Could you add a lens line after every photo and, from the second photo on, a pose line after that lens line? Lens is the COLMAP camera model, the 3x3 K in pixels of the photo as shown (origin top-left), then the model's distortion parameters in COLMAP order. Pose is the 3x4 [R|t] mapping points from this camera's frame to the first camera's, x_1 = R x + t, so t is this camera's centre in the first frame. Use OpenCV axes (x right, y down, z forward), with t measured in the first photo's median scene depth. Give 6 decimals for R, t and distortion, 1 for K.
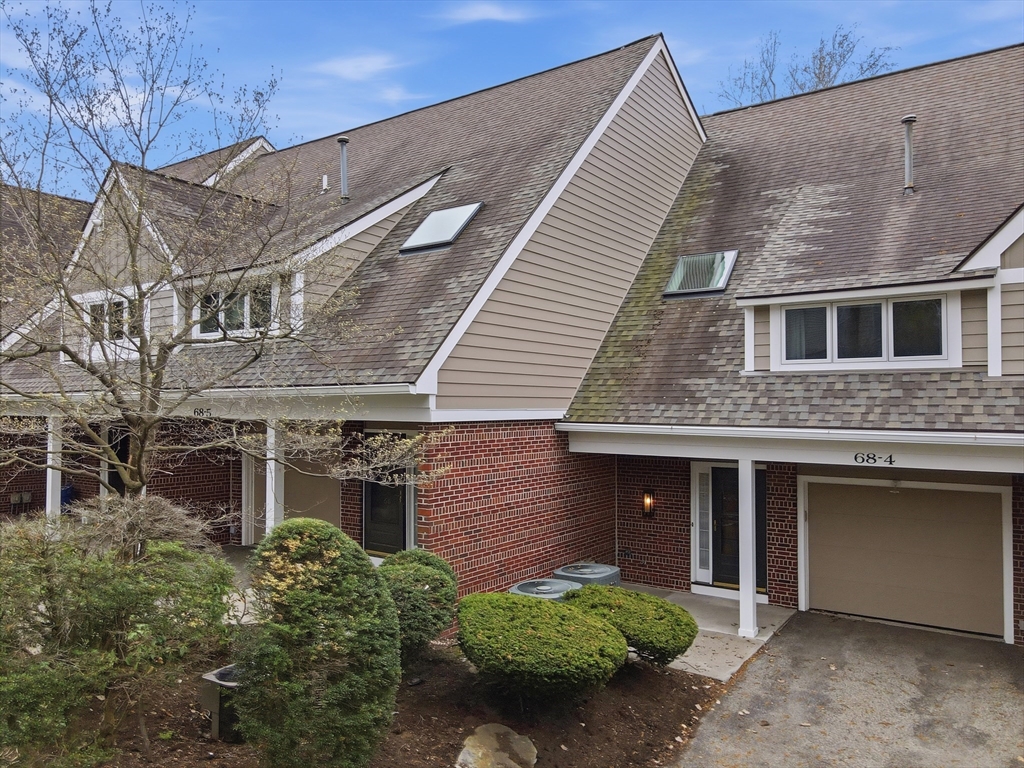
lens RADIAL K [[748.2, 0, 512.3], [0, 748.2, 389.6], [0, 0, 1]] dist [0.000259, 0.028847]
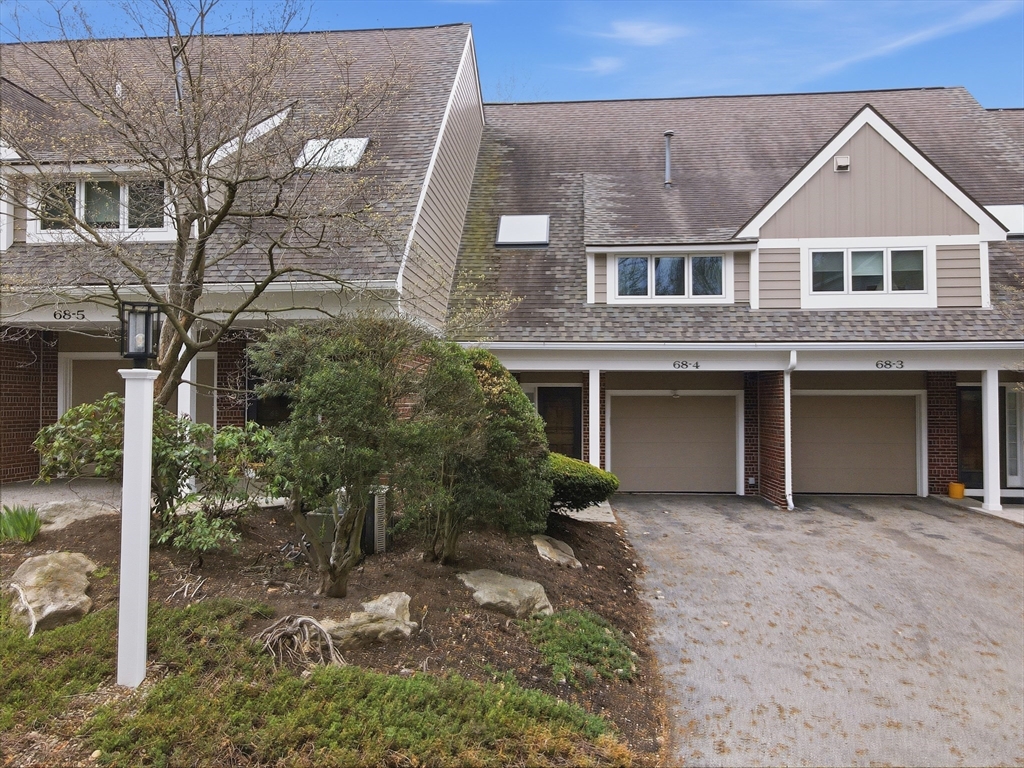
lens RADIAL K [[748.2, 0, 514.3], [0, 748.2, 385.0], [0, 0, 1]] dist [0.000259, 0.028847]
pose [[0.866331, 0.014601, 0.499257, -0.461159], [-0.013197, 0.999893, -0.006342, 0.131883], [-0.499296, -0.001094, 0.866431, -0.054580]]
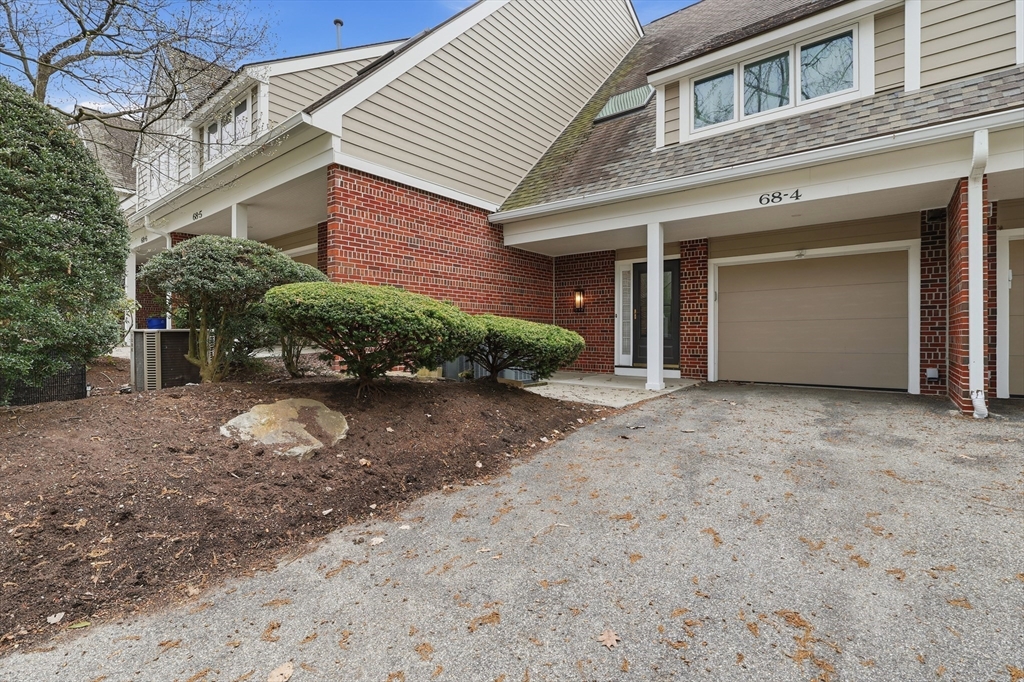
lens RADIAL K [[475.5, 0, 509.3], [0, 475.5, 335.2], [0, 0, 1]] dist [0.002164, -0.000792]
pose [[0.997344, 0.000169, -0.072839, 0.159965], [0.001337, 0.999786, 0.020625, 0.239350], [0.072827, -0.020668, 0.997130, 0.318911]]
